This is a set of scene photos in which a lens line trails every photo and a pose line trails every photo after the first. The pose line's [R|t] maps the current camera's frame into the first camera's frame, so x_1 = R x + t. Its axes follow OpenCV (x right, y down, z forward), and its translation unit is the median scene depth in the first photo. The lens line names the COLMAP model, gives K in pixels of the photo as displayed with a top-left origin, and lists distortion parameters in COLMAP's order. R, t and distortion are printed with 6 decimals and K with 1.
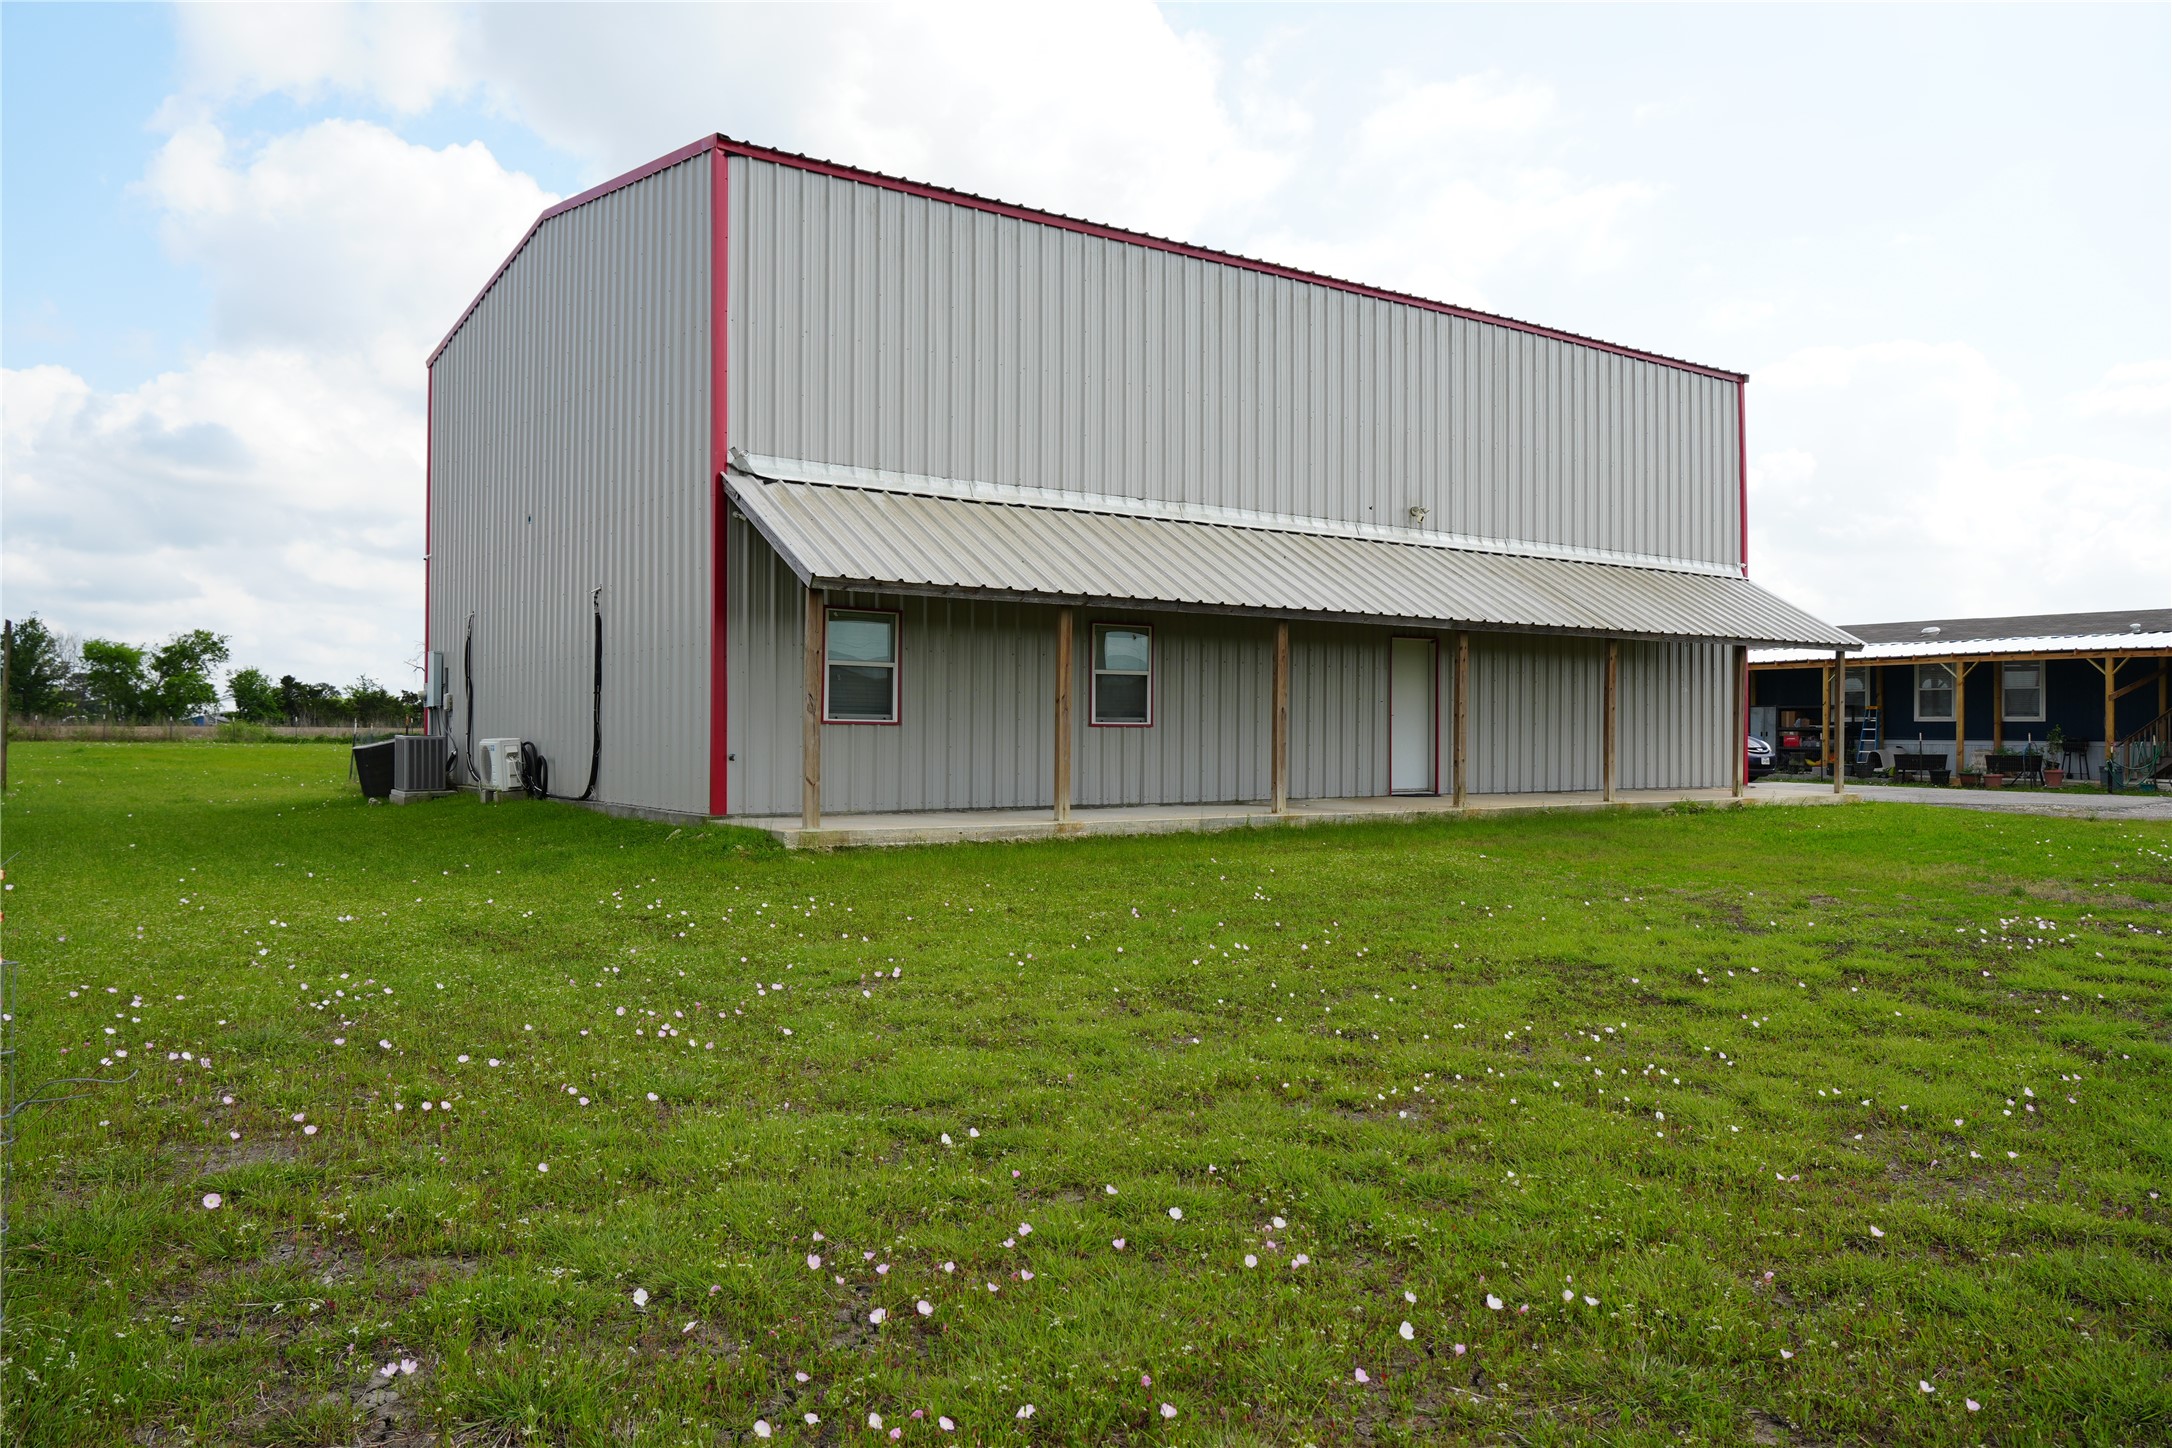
lens RADIAL K [[1593.3, 0, 1076.0], [0, 1593.3, 726.5], [0, 0, 1]] dist [-0.025645, 0.009153]
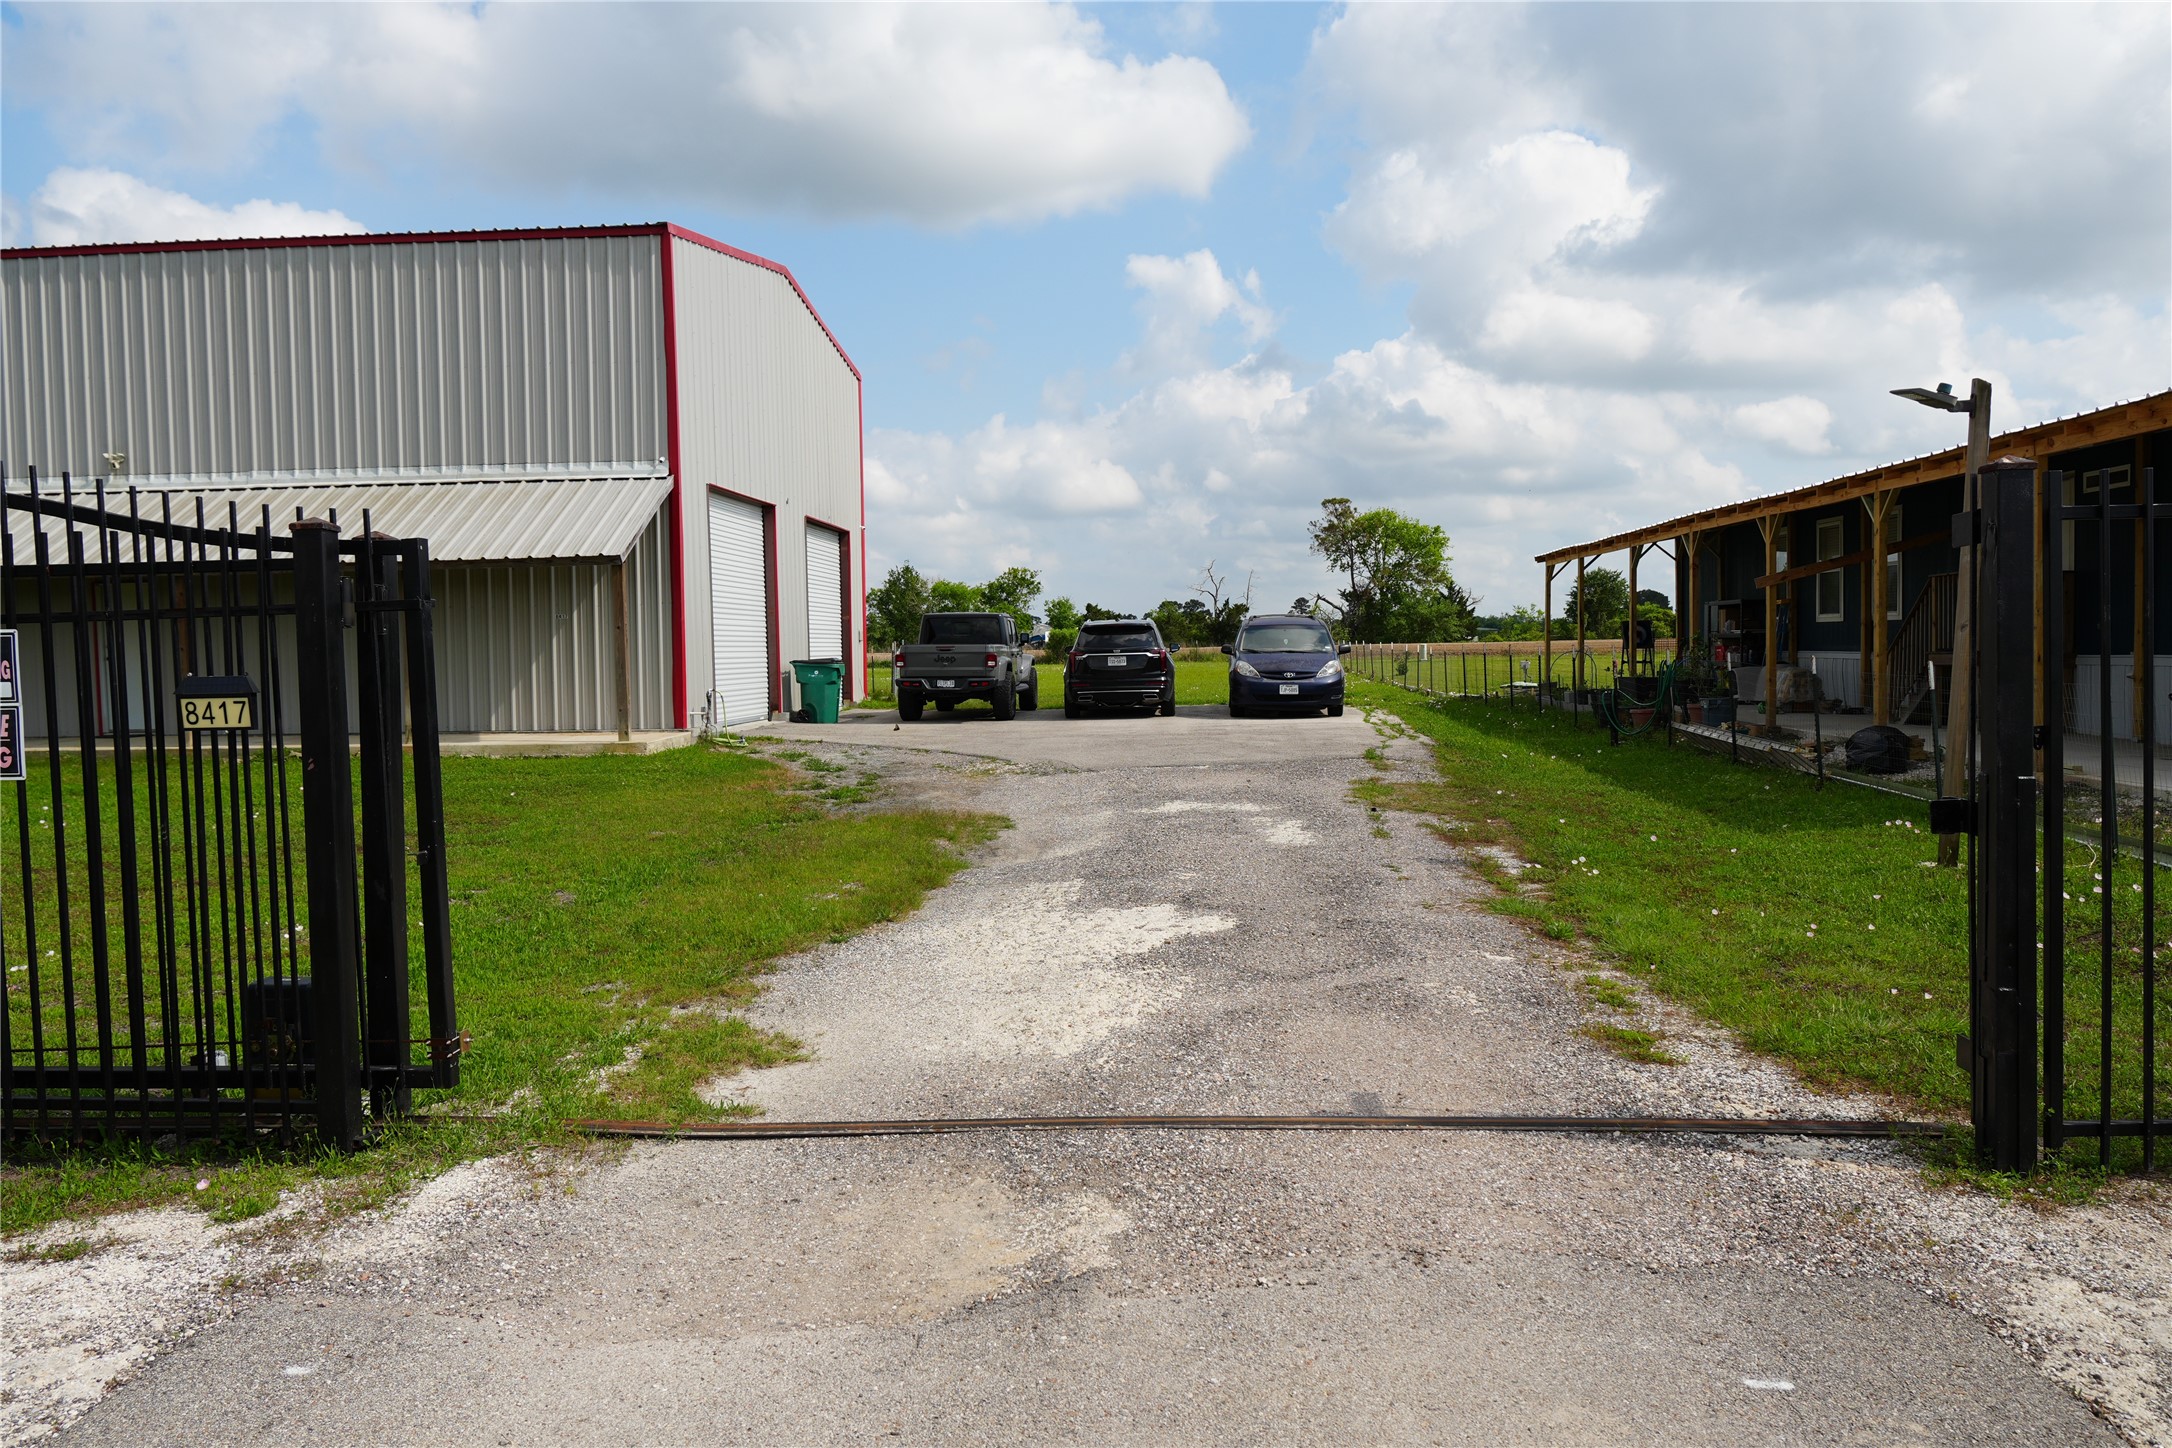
lens RADIAL K [[1594.9, 0, 1080.2], [0, 1594.9, 715.9], [0, 0, 1]] dist [-0.013858, 0.003882]
pose [[0.775491, 0.009265, -0.631290, 1.343476], [0.022364, 0.998862, 0.042132, 0.000140], [0.630962, -0.046791, 0.774401, 0.596774]]
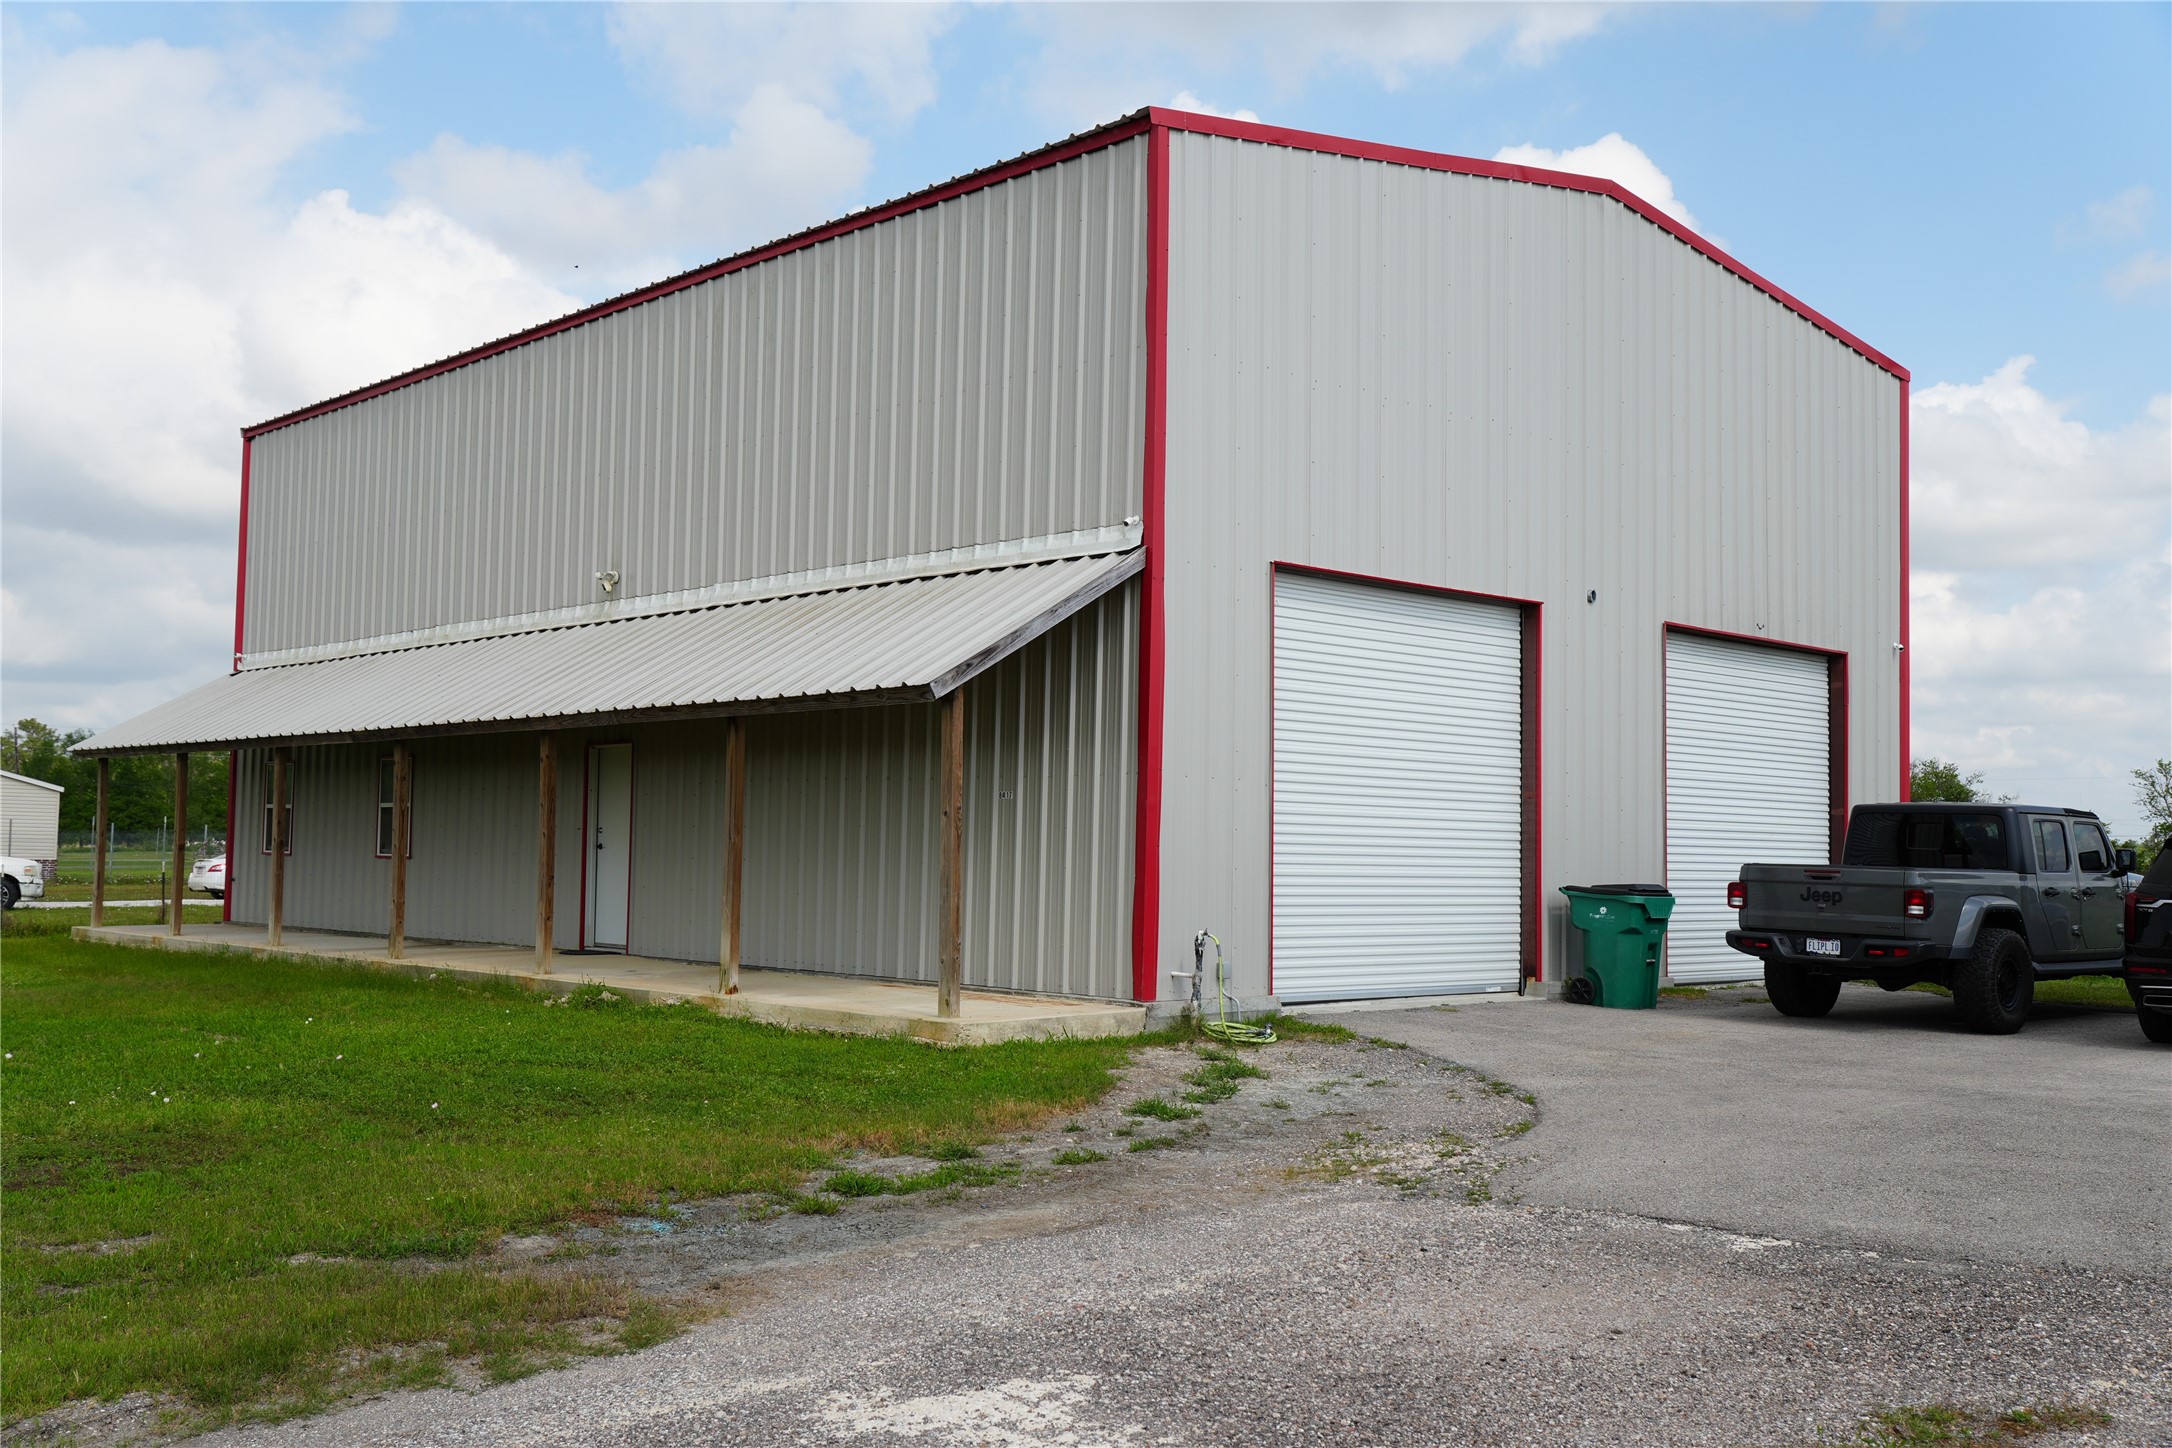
lens RADIAL K [[2076.7, 0, 1141.1], [0, 2076.7, 725.0], [0, 0, 1]] dist [0.068189, -0.036433]
pose [[0.145140, -0.062686, -0.987423, 1.233141], [-0.013633, 0.997769, -0.065347, -0.003459], [0.989317, 0.022946, 0.143962, 1.112234]]
